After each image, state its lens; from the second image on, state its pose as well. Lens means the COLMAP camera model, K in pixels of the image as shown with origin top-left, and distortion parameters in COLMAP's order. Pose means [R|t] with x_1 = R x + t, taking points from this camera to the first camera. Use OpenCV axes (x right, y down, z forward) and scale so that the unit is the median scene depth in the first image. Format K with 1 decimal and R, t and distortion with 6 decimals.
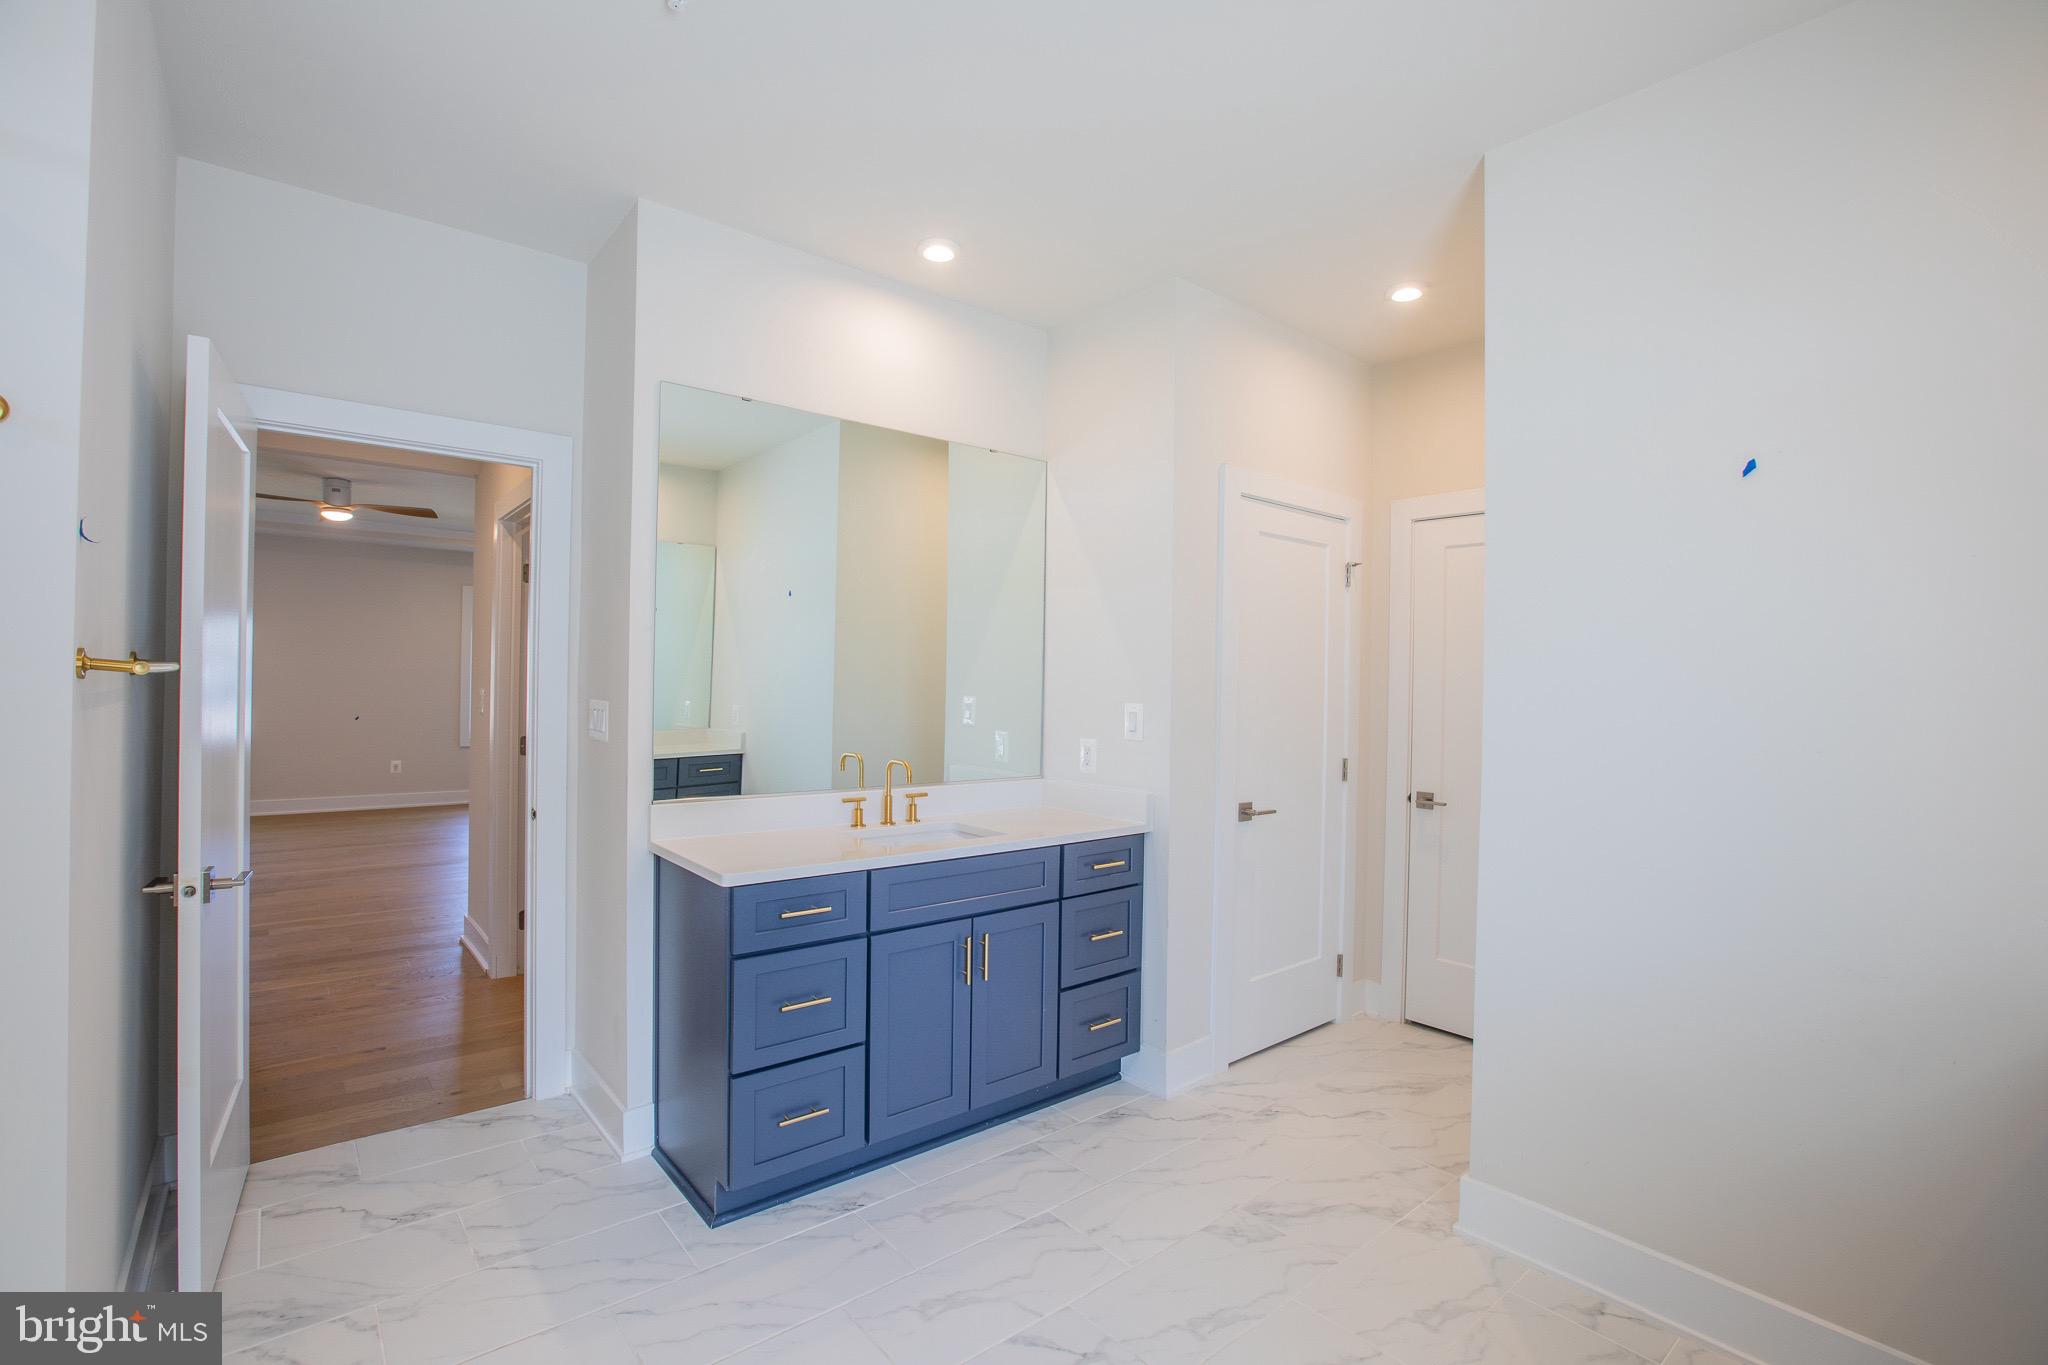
lens RADIAL K [[927.5, 0, 1025.2], [0, 927.5, 682.1], [0, 0, 1]] dist [-0.033235, 0.001590]
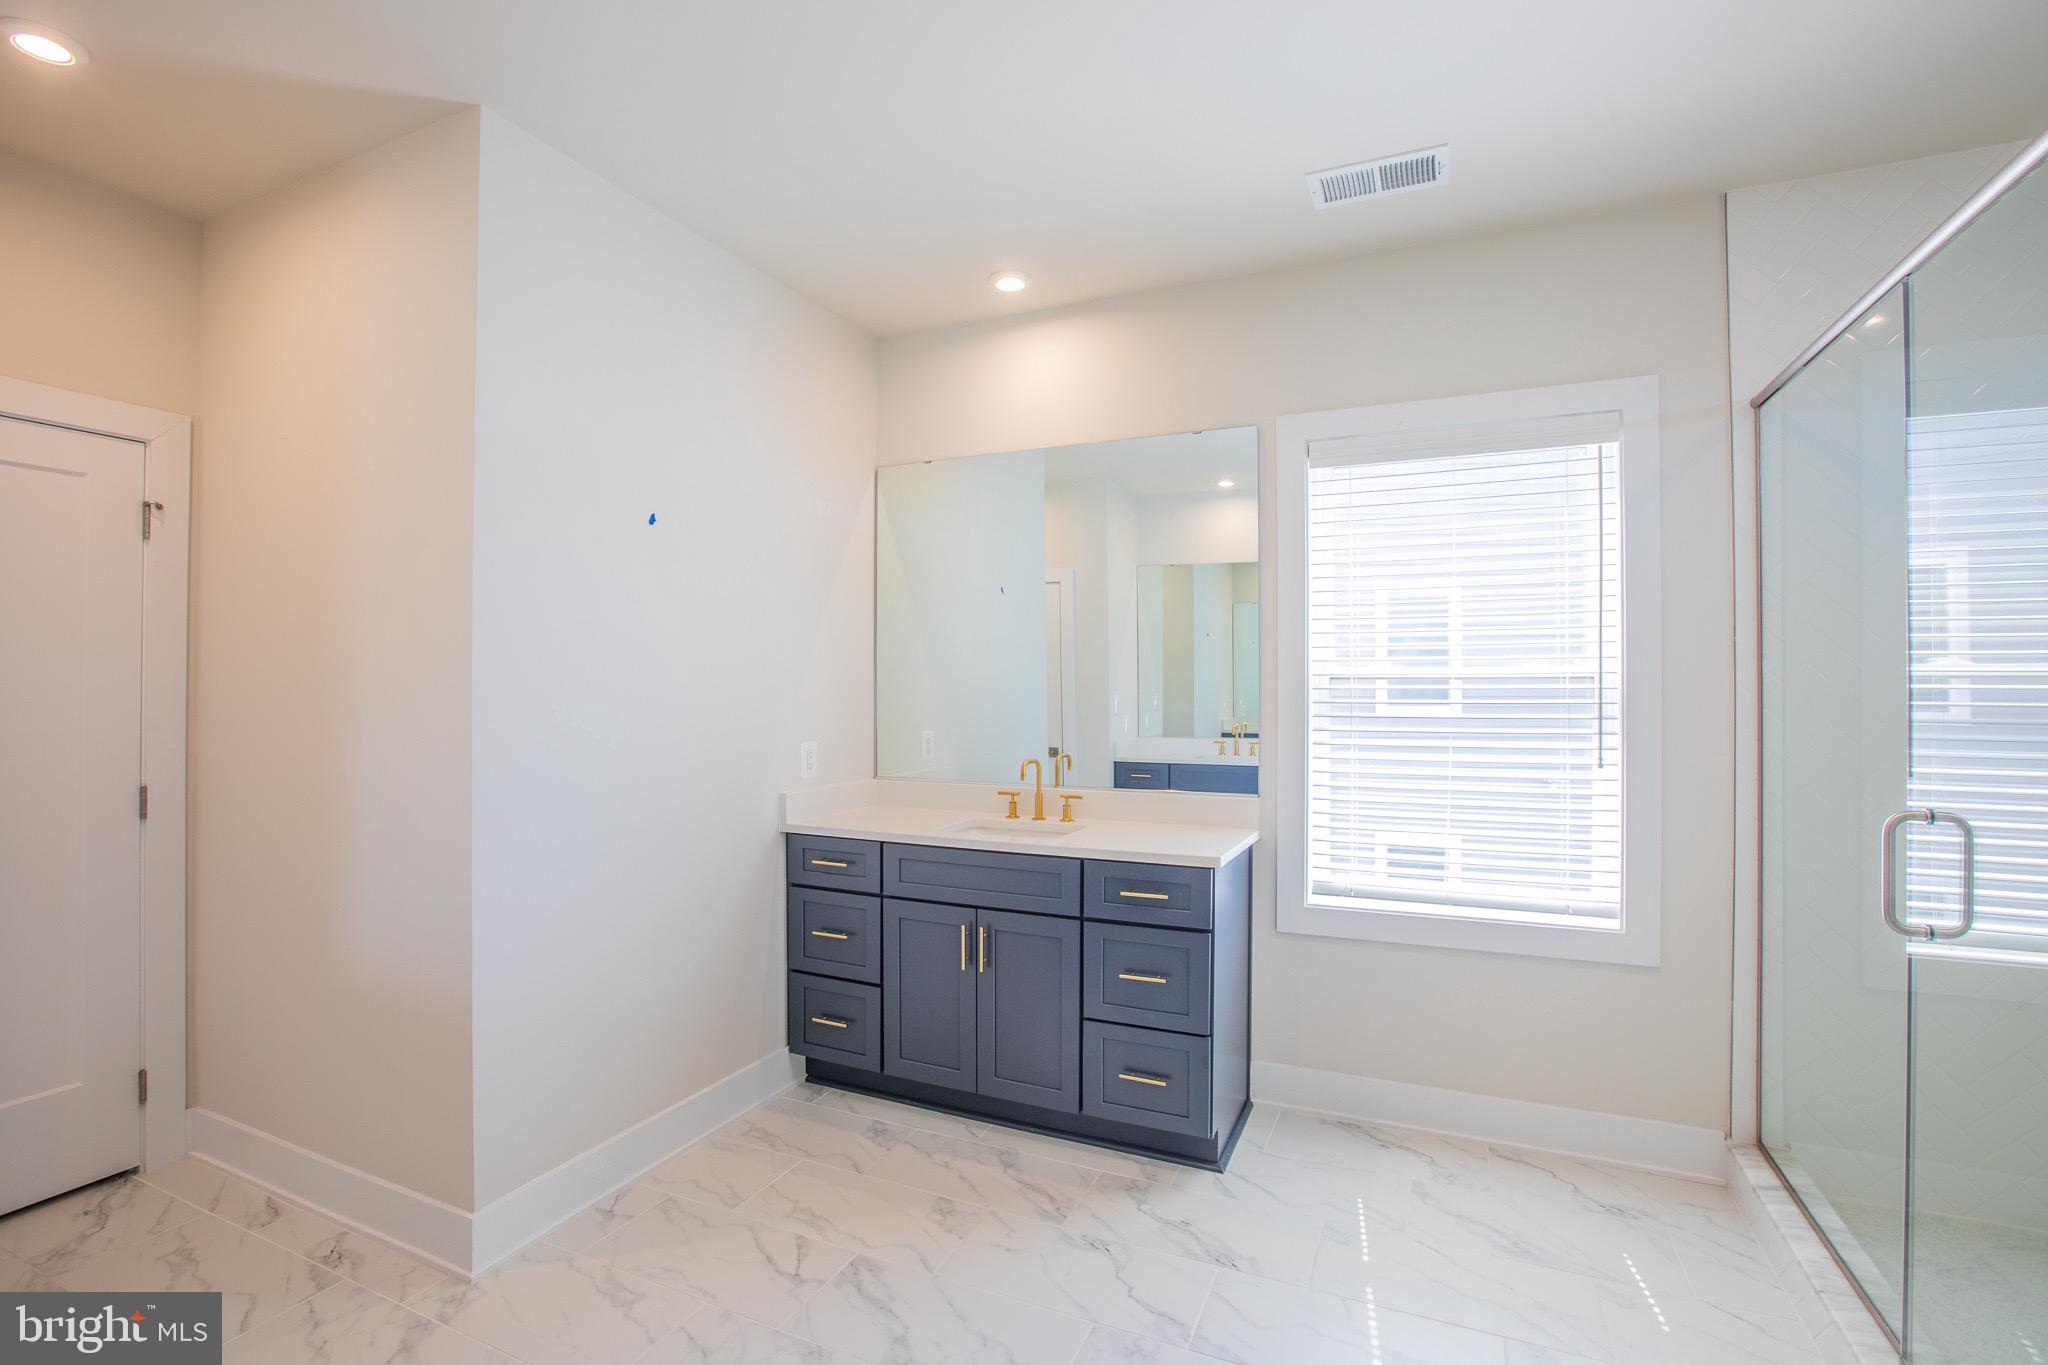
lens RADIAL K [[927.5, 0, 1020.7], [0, 927.5, 683.7], [0, 0, 1]] dist [-0.033235, 0.001590]
pose [[0.451058, -0.008758, -0.892452, 0.843387], [-0.000804, 0.999947, -0.010220, 0.007625], [0.892494, 0.005327, 0.451028, 0.525733]]
